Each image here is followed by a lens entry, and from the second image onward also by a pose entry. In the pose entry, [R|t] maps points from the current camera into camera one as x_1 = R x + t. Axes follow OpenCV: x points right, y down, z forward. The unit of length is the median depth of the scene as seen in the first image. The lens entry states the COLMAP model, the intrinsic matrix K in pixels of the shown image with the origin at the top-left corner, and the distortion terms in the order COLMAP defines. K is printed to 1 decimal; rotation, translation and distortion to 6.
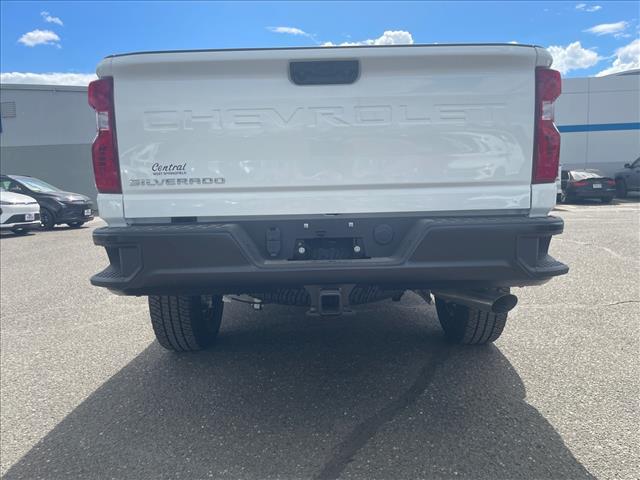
lens RADIAL K [[487.8, 0, 323.3], [0, 487.8, 238.9], [0, 0, 1]] dist [0.086351, -0.116566]
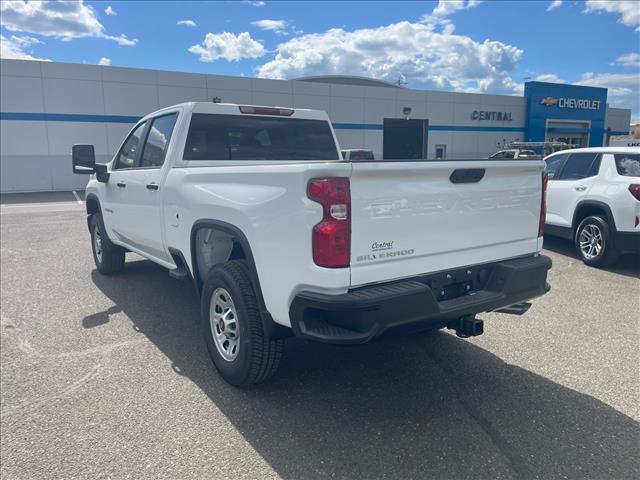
lens RADIAL K [[487.8, 0, 323.3], [0, 487.8, 238.9], [0, 0, 1]] dist [0.086351, -0.116566]
pose [[0.819199, -0.068743, 0.569374, -1.082578], [0.042870, 0.997353, 0.058734, -0.223153], [-0.571904, -0.023705, 0.819978, 0.012927]]
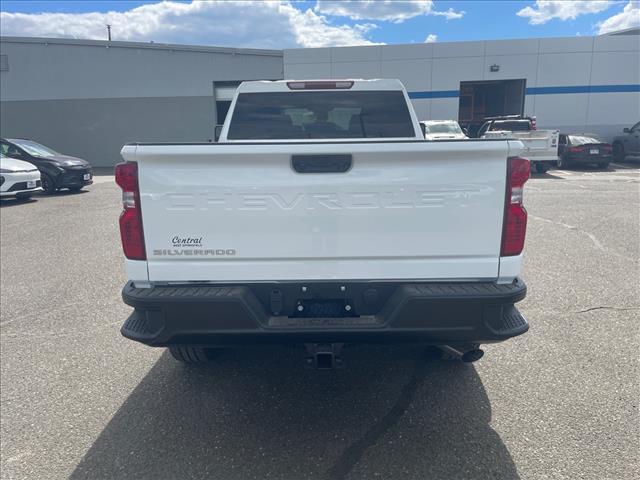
lens RADIAL K [[488.2, 0, 316.0], [0, 488.2, 239.4], [0, 0, 1]] dist [0.093520, -0.134169]
pose [[0.999912, 0.012320, -0.004868, -0.003536], [-0.011756, 0.994670, 0.102442, -0.245243], [0.006104, -0.102375, 0.994727, -0.136146]]
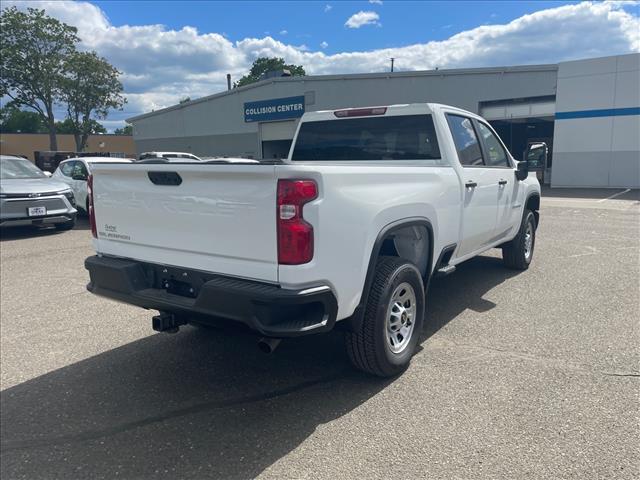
lens RADIAL K [[483.5, 0, 320.0], [0, 483.5, 240.0], [0, 0, 1]] dist [0.082432, -0.104357]
pose [[0.830954, 0.109277, -0.545503, 1.128735], [-0.070979, 0.993330, 0.090867, -0.280871], [0.551794, -0.036787, 0.833169, -0.025216]]
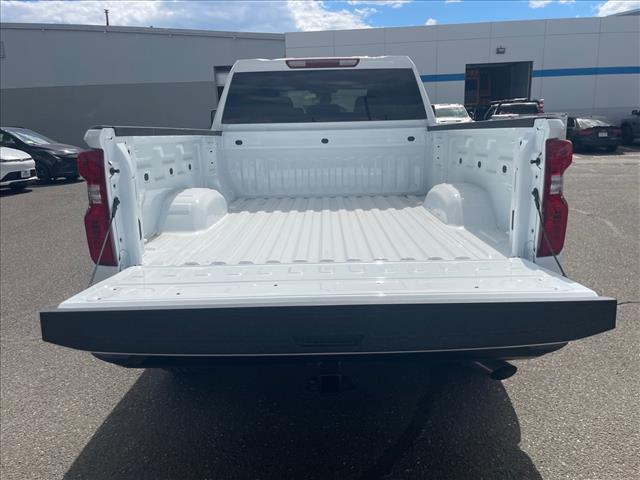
lens RADIAL K [[488.8, 0, 323.3], [0, 488.8, 231.3], [0, 0, 1]] dist [0.084708, -0.118585]
pose [[0.999998, 0.001771, 0.000313, -0.000577], [-0.001795, 0.993468, 0.114101, -0.252620], [-0.000109, -0.114101, 0.993469, 0.031431]]
